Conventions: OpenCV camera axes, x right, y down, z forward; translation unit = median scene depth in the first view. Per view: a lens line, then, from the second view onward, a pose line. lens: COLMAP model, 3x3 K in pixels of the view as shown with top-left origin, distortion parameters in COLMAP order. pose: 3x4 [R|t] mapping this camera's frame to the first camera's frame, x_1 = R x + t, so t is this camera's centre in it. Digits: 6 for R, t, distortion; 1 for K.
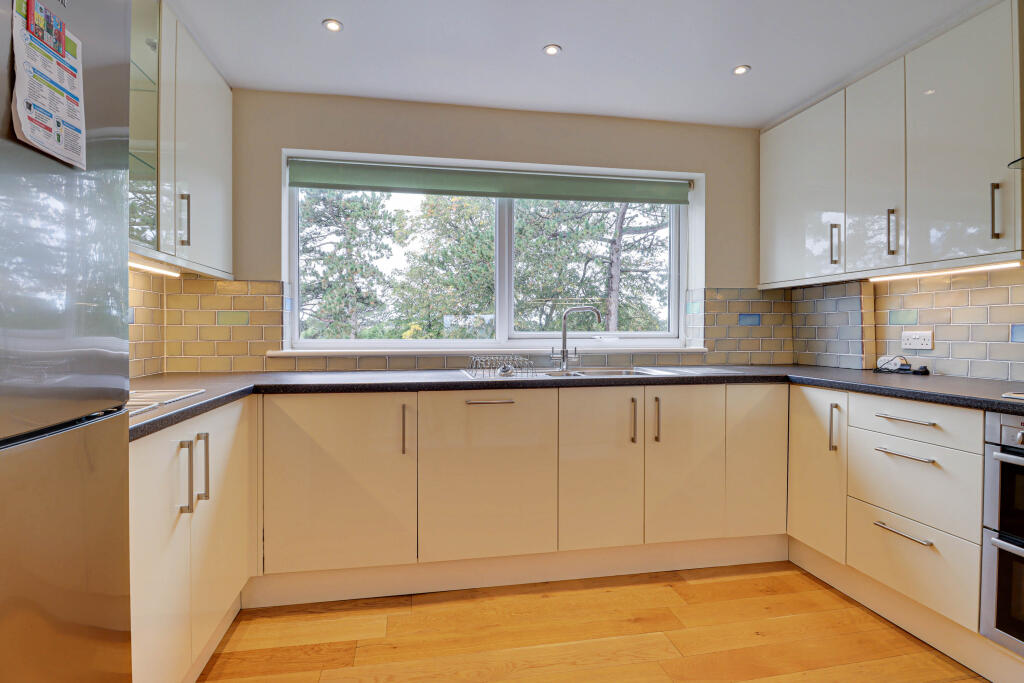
lens RADIAL K [[492.4, 0, 507.7], [0, 492.4, 336.8], [0, 0, 1]] dist [-0.014610, -0.004818]
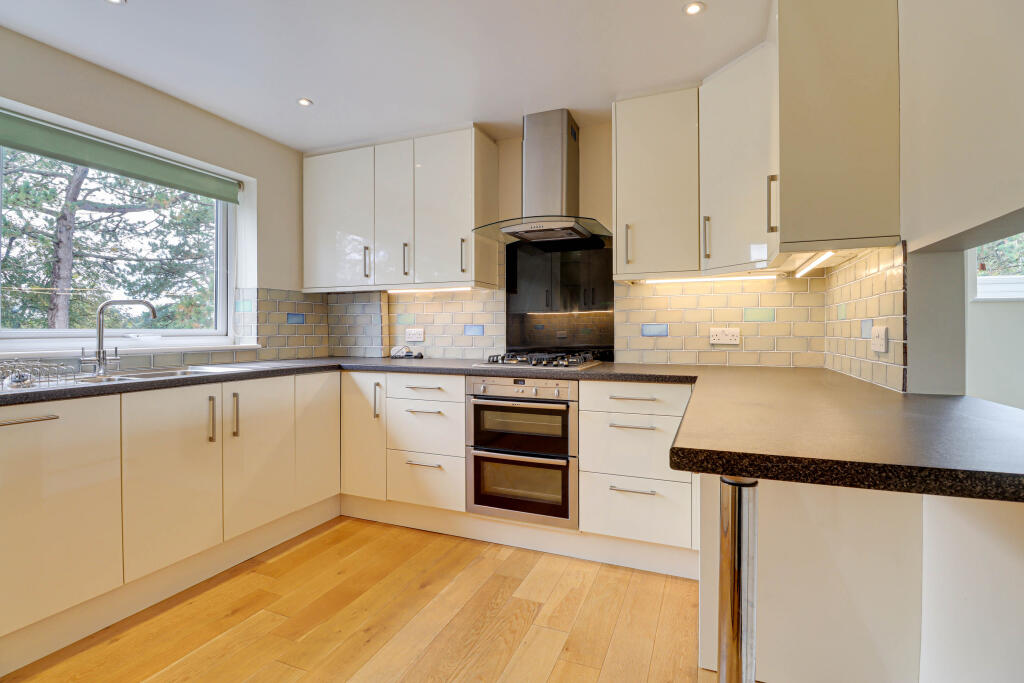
lens RADIAL K [[492.4, 0, 512.5], [0, 492.4, 335.6], [0, 0, 1]] dist [-0.014610, -0.004818]
pose [[0.527397, -0.007736, 0.849584, -0.242718], [0.011082, 0.999936, 0.002225, 0.008062], [-0.849547, 0.008241, 0.527449, -0.023906]]
